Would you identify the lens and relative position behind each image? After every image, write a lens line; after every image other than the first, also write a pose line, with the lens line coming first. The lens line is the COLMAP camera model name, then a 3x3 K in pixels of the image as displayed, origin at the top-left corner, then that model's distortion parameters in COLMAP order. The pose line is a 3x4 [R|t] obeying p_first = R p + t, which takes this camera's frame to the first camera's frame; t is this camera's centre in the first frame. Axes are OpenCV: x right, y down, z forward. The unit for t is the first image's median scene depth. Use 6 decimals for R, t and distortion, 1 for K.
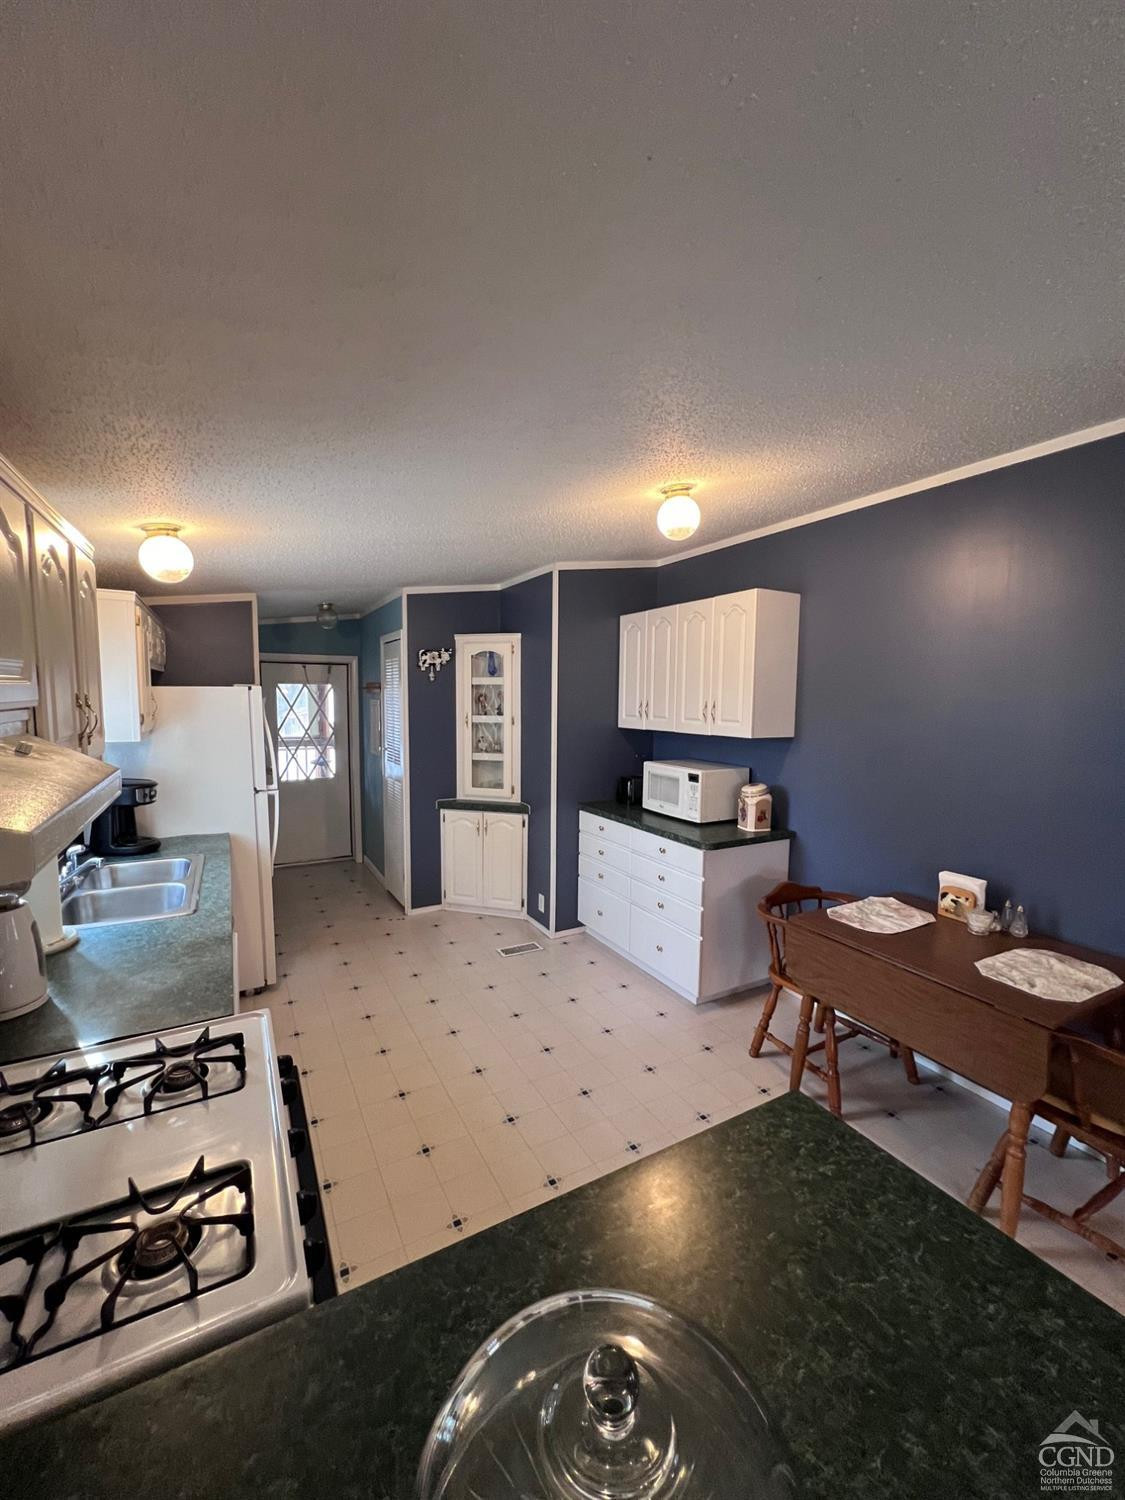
lens RADIAL K [[609.4, 0, 562.5], [0, 609.4, 750.0], [0, 0, 1]] dist [-0.001036, -0.000217]
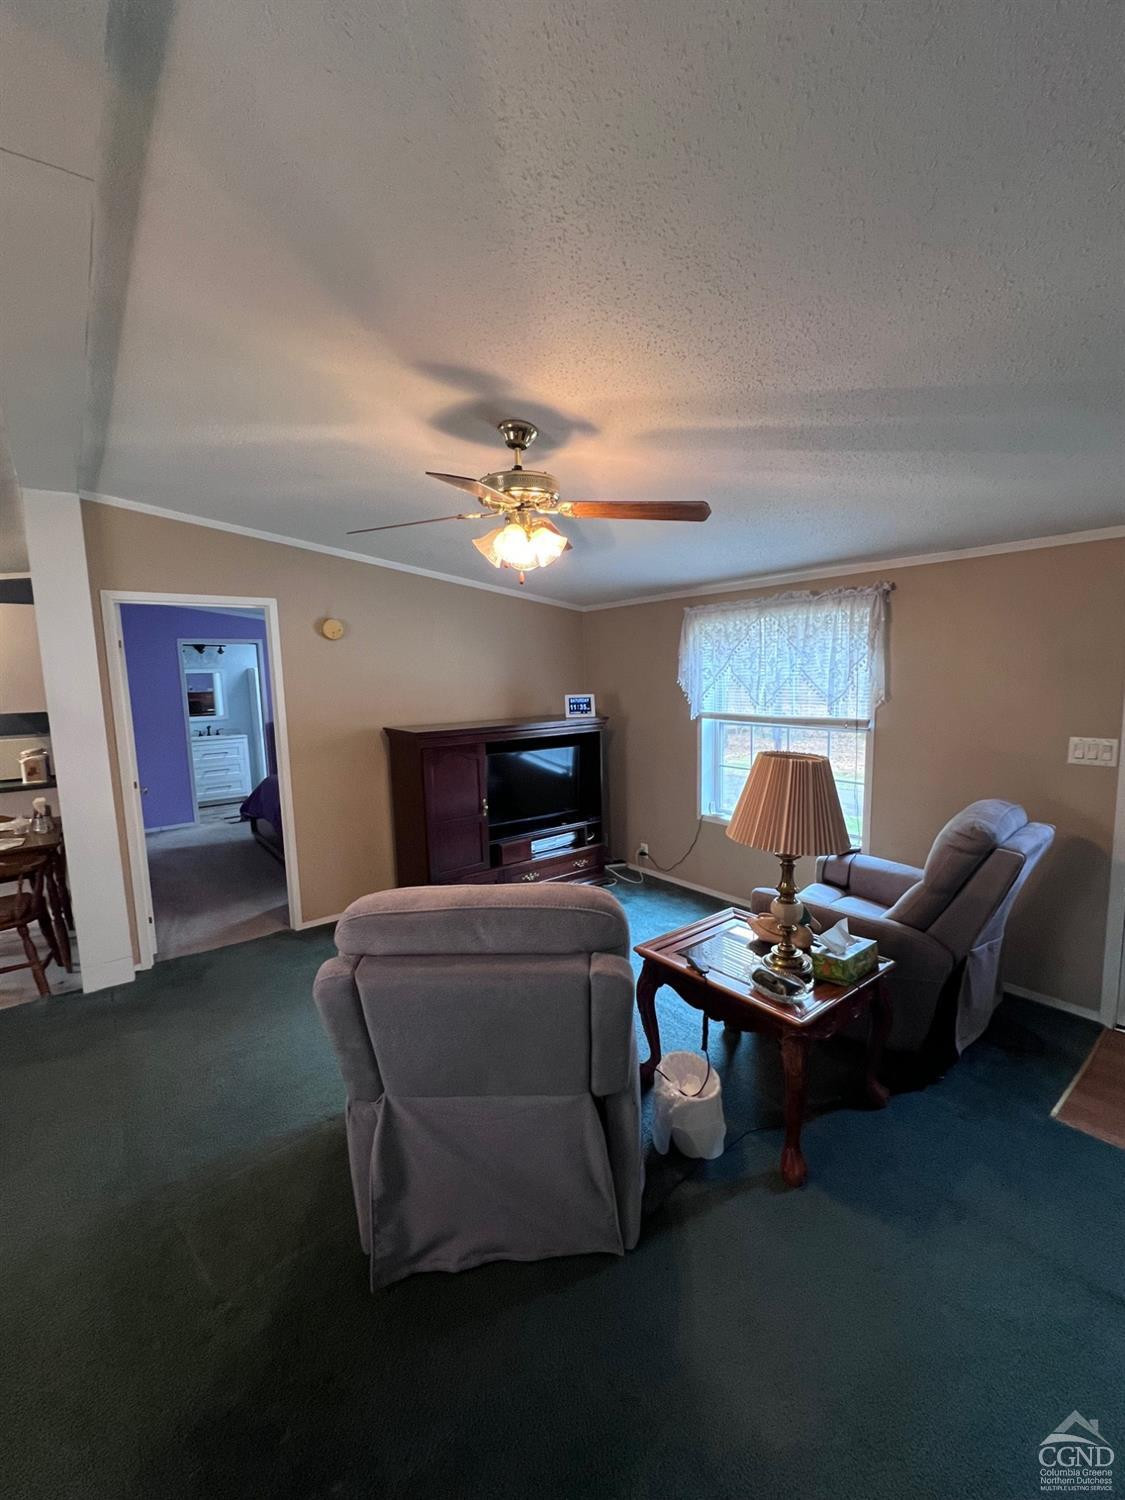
lens RADIAL K [[633.7, 0, 560.4], [0, 633.7, 751.0], [0, 0, 1]] dist [0.000760, 0.000117]
pose [[0.985818, -0.056601, 0.157985, 0.999648], [0.052480, 0.998167, 0.030143, 0.064325], [-0.159401, -0.021425, 0.986981, -0.456032]]
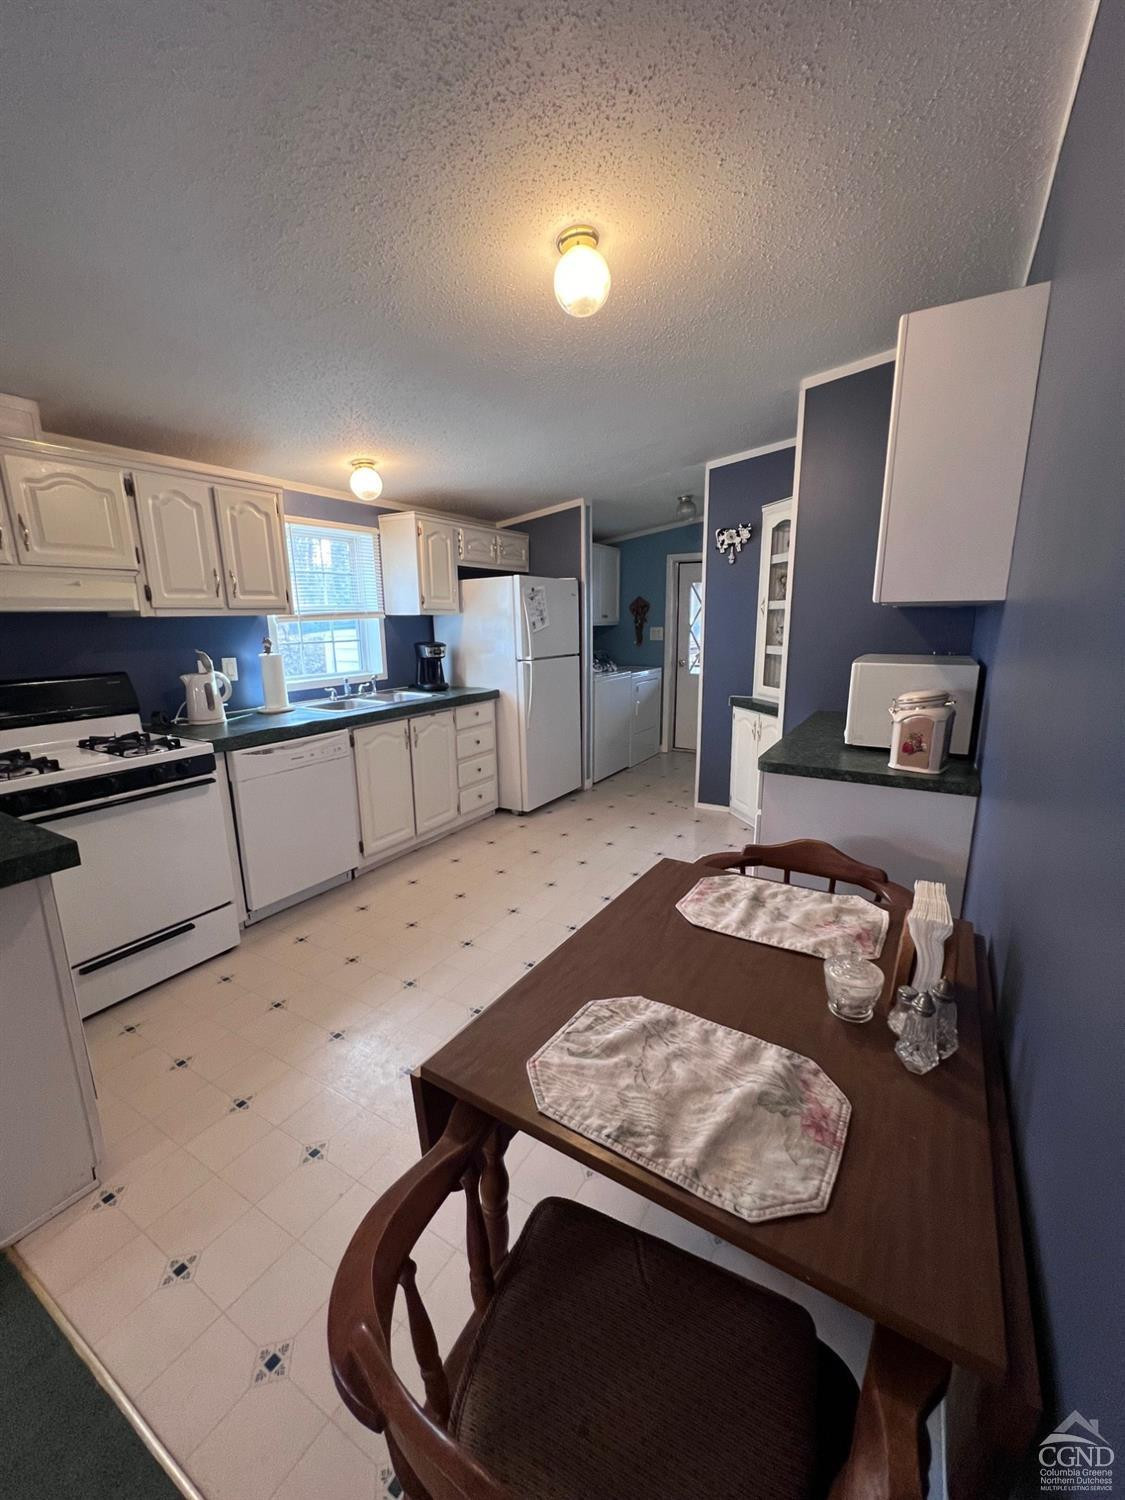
lens RADIAL K [[602.9, 0, 562.5], [0, 602.9, 750.0], [0, 0, 1]] dist [0.000329, -0.000010]
pose [[0.500346, 0.171390, -0.848693, 0.509183], [-0.060901, 0.984751, 0.162962, 0.032250], [0.863681, -0.029851, 0.503154, 0.340031]]
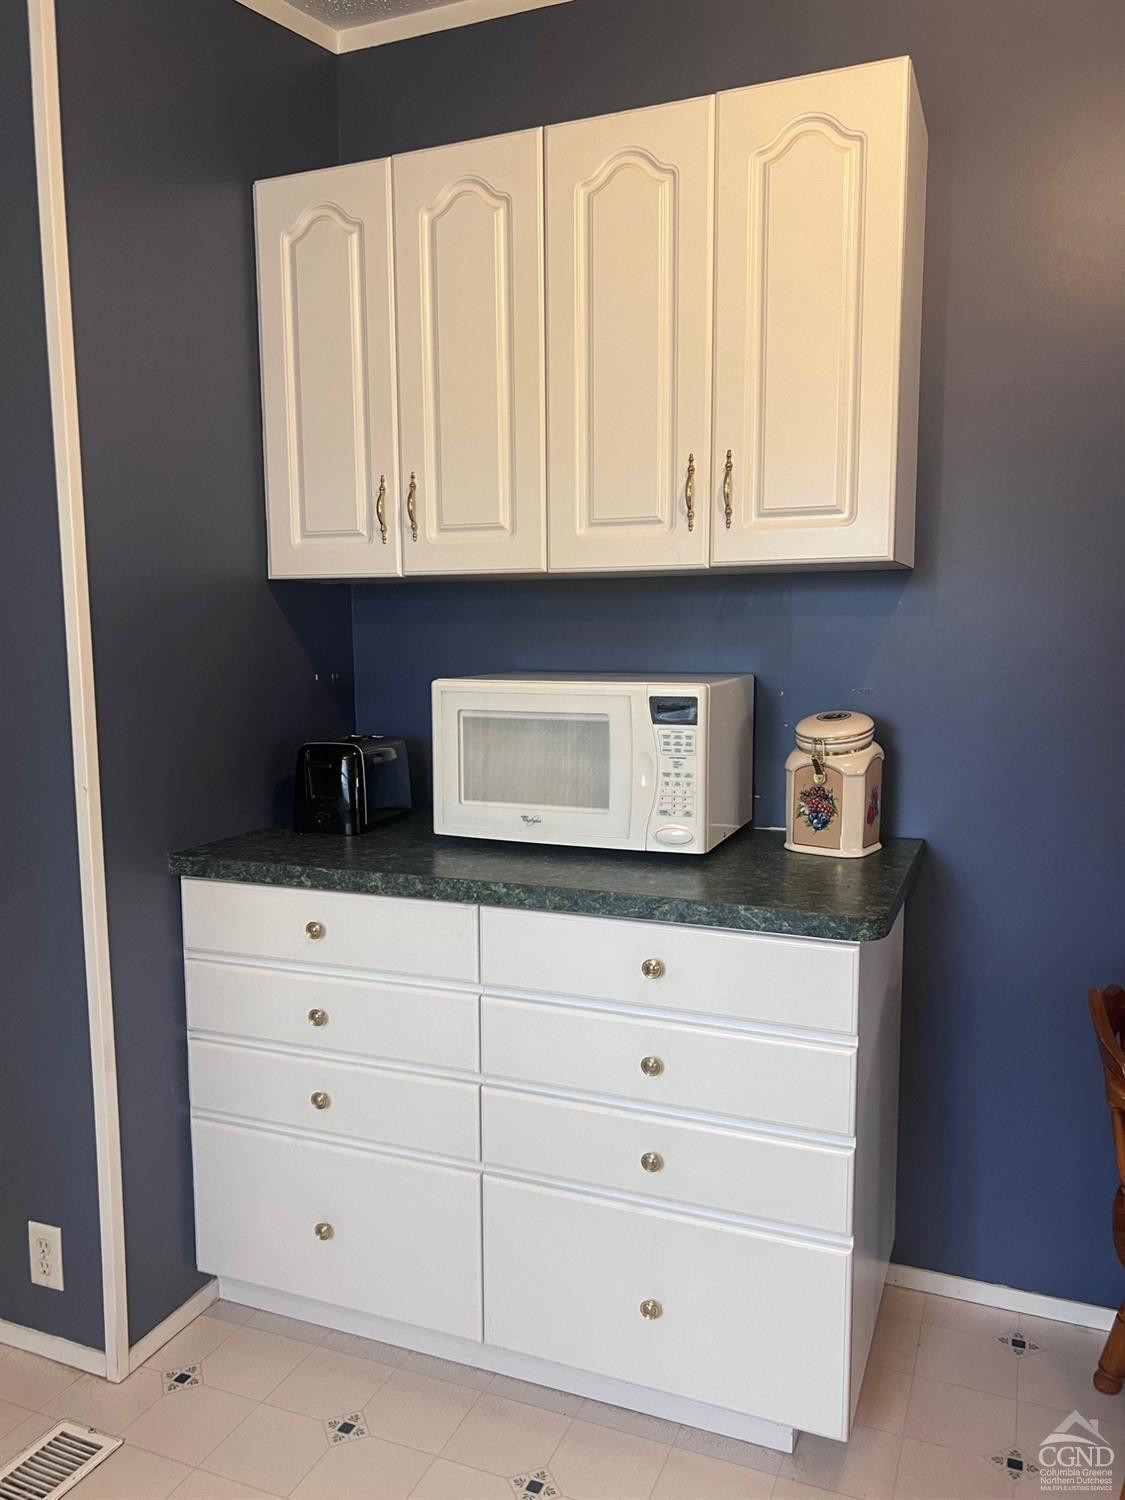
lens RADIAL K [[1135.0, 0, 557.1], [0, 1135.0, 761.5], [0, 0, 1]] dist [0.071699, -0.091136]
pose [[0.783151, -0.091767, 0.615023, -0.149030], [0.069394, 0.995770, 0.060213, 0.027279], [-0.617947, -0.004477, 0.786207, 0.488084]]
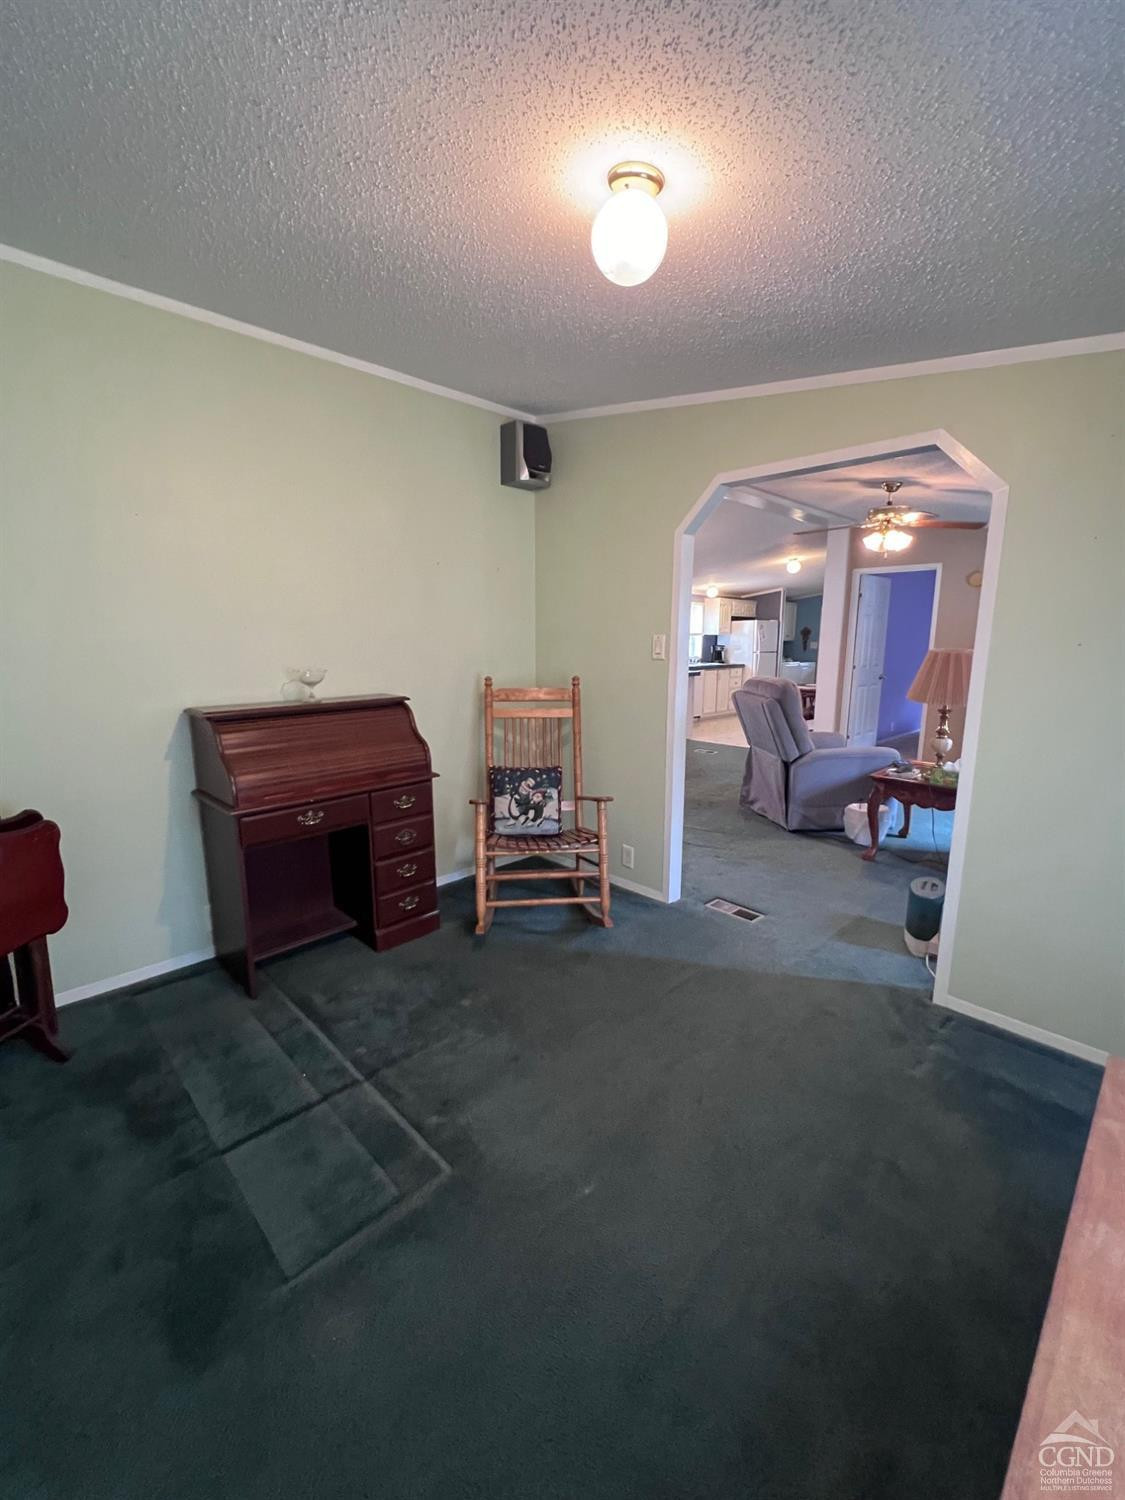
lens RADIAL K [[633.7, 0, 560.4], [0, 633.7, 751.0], [0, 0, 1]] dist [0.000760, 0.000117]
pose [[0.274957, 0.161389, -0.947815, 1.999003], [-0.087075, 0.985940, 0.142620, 0.152832], [0.957505, 0.043317, 0.285144, -0.754827]]
